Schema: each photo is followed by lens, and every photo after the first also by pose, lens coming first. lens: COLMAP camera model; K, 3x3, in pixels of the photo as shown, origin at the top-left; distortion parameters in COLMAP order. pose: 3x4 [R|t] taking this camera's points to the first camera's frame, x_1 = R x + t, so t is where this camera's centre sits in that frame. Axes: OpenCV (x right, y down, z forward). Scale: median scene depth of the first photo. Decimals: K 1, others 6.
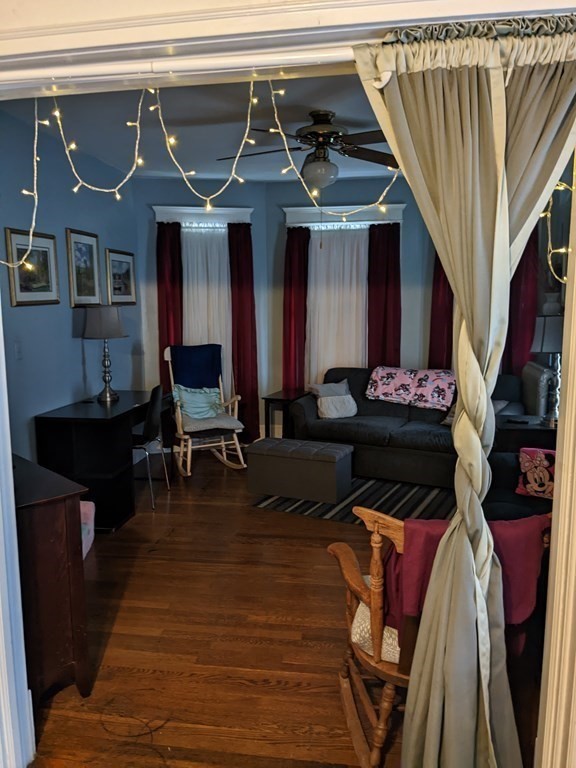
lens RADIAL K [[588.9, 0, 286.1], [0, 588.9, 391.1], [0, 0, 1]] dist [0.004037, -0.001553]
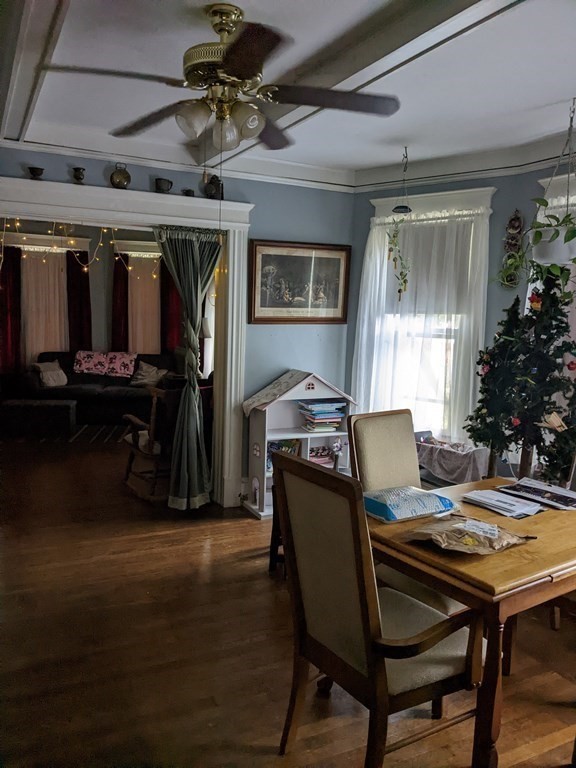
lens RADIAL K [[588.9, 0, 290.2], [0, 588.9, 385.1], [0, 0, 1]] dist [0.004037, -0.001553]
pose [[0.805382, -0.039115, 0.591465, -0.294328], [0.047572, 0.998867, 0.001281, 0.068079], [-0.590845, 0.027106, 0.806330, -0.477475]]
